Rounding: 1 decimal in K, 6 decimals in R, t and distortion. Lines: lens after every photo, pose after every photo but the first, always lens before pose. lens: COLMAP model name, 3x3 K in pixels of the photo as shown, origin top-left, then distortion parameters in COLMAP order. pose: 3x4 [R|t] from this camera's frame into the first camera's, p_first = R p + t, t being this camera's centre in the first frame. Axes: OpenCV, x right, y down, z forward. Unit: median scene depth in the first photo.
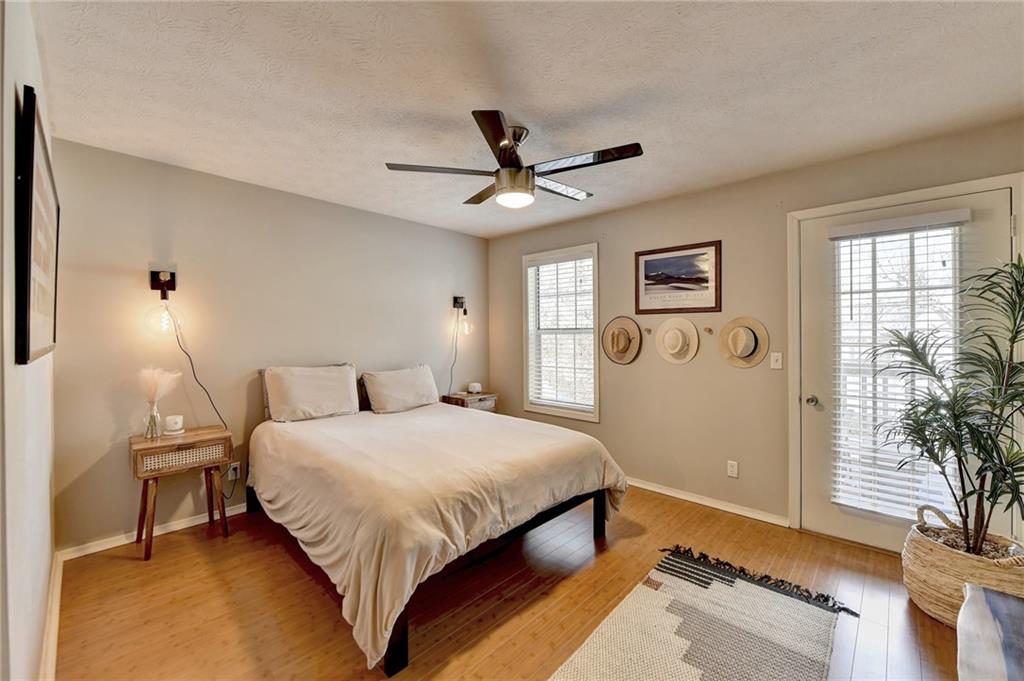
lens RADIAL K [[413.0, 0, 513.6], [0, 413.0, 350.4], [0, 0, 1]] dist [-0.000948, -0.004885]
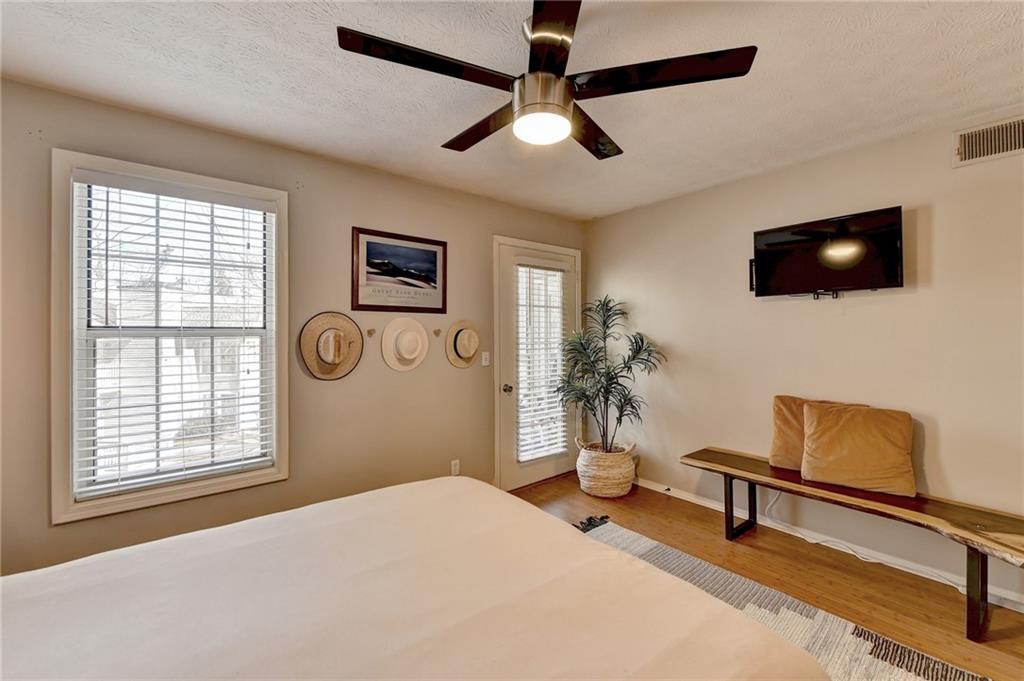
lens RADIAL K [[416.1, 0, 518.4], [0, 416.1, 346.2], [0, 0, 1]] dist [-0.007721, -0.000585]
pose [[0.108557, -0.025157, 0.993772, -0.479268], [0.045901, 0.998740, 0.020269, -0.028069], [-0.993030, 0.043415, 0.109575, 0.724431]]
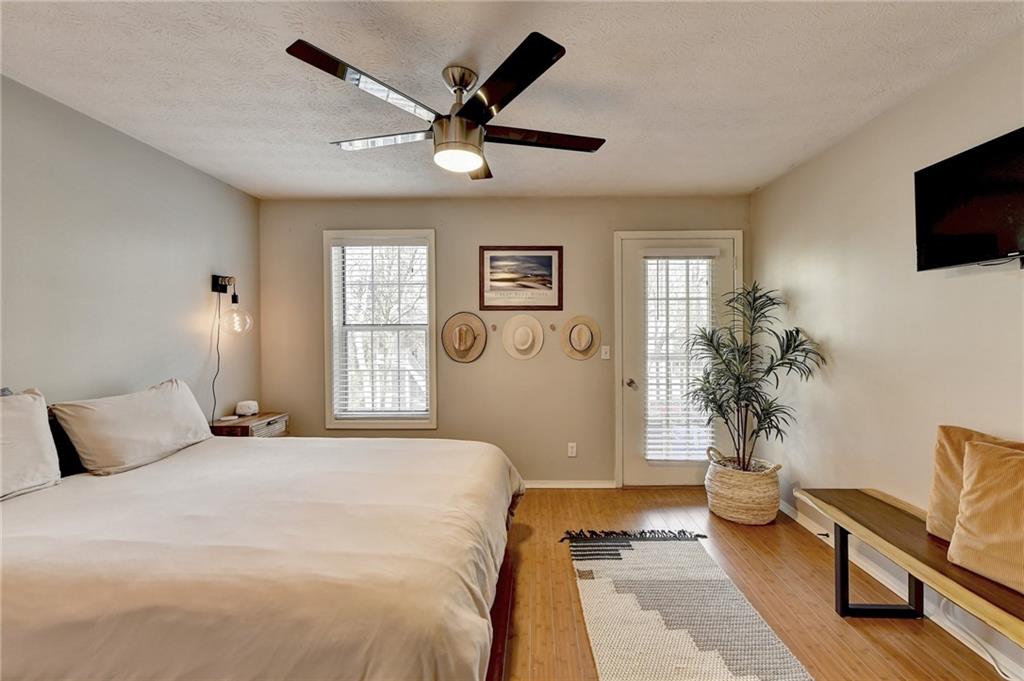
lens RADIAL K [[416.1, 0, 518.4], [0, 416.1, 346.2], [0, 0, 1]] dist [-0.007721, -0.000585]
pose [[0.736395, -0.025190, 0.676082, -0.346009], [0.028500, 0.999575, 0.006200, -0.008000], [-0.675951, 0.014703, 0.736800, 0.257621]]
